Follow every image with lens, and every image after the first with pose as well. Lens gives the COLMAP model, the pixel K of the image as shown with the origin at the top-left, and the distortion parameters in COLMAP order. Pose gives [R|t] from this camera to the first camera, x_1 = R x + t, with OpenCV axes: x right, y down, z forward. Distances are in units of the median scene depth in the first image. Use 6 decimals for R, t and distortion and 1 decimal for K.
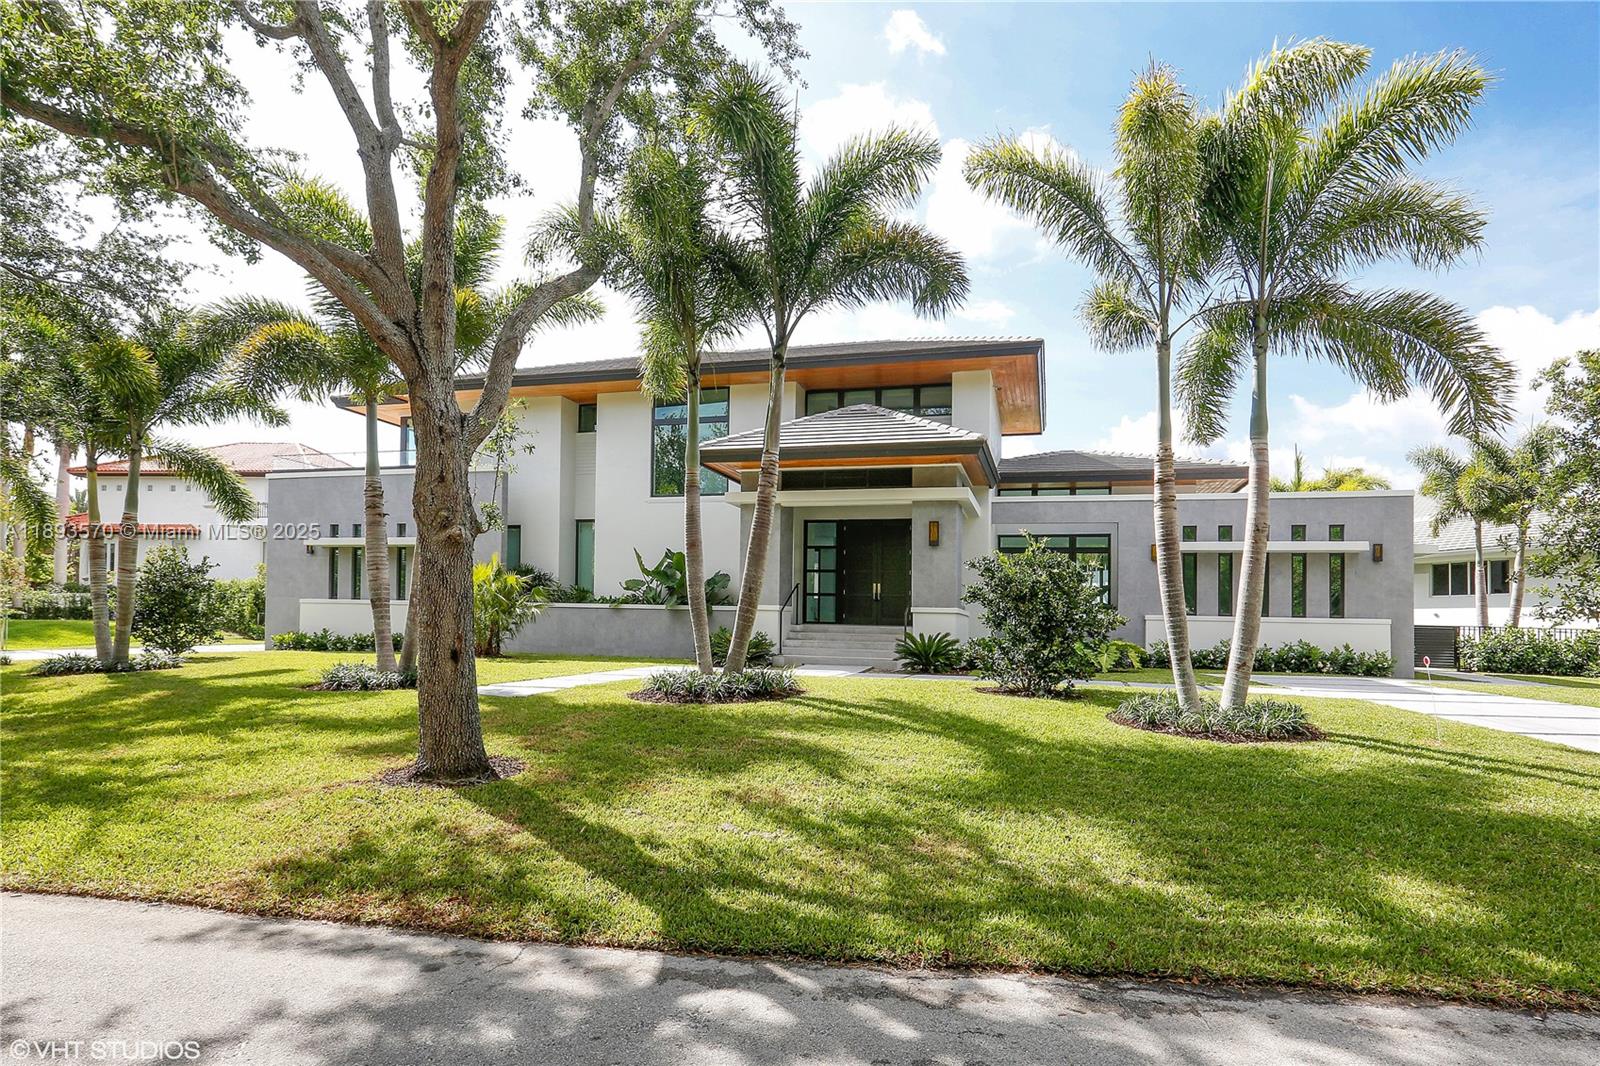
lens RADIAL K [[777.7, 0, 798.7], [0, 777.7, 564.9], [0, 0, 1]] dist [0.043086, 0.000001]
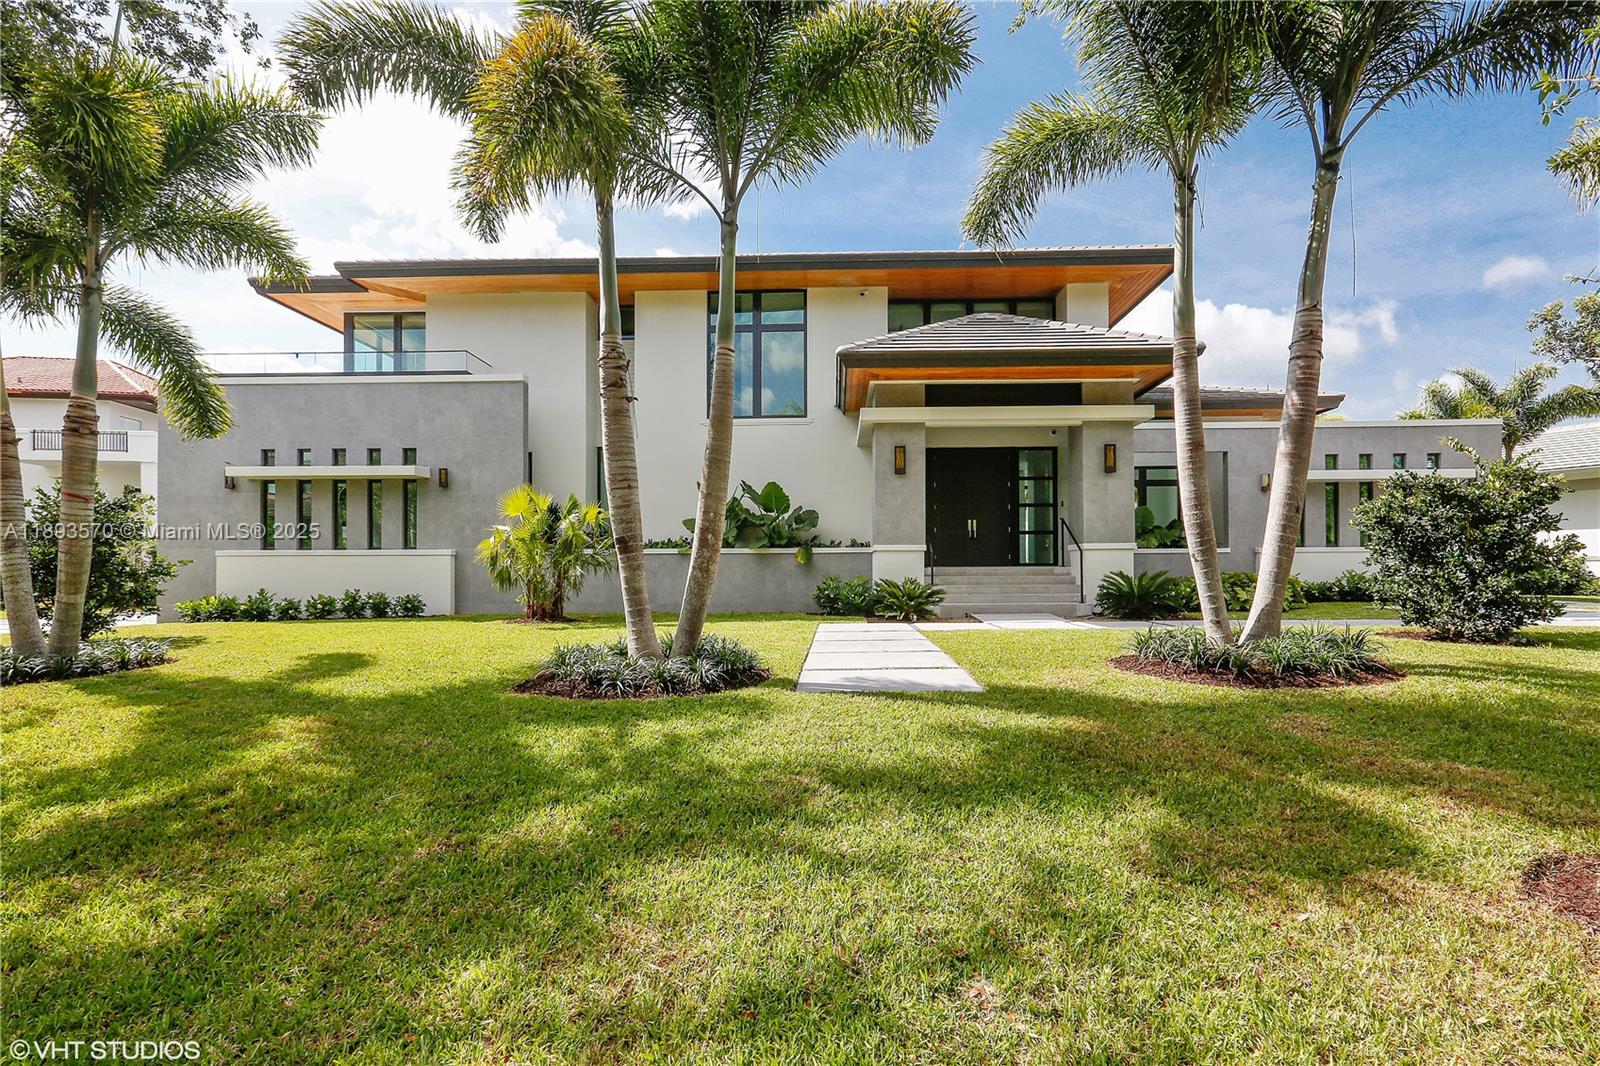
lens RADIAL K [[742.9, 0, 802.5], [0, 742.9, 524.0], [0, 0, 1]] dist [0.040858, -0.000191]
pose [[0.973142, -0.014347, 0.229759, -0.285771], [0.010129, 0.999758, 0.019529, 0.010761], [-0.229983, -0.016677, 0.973052, 0.210925]]
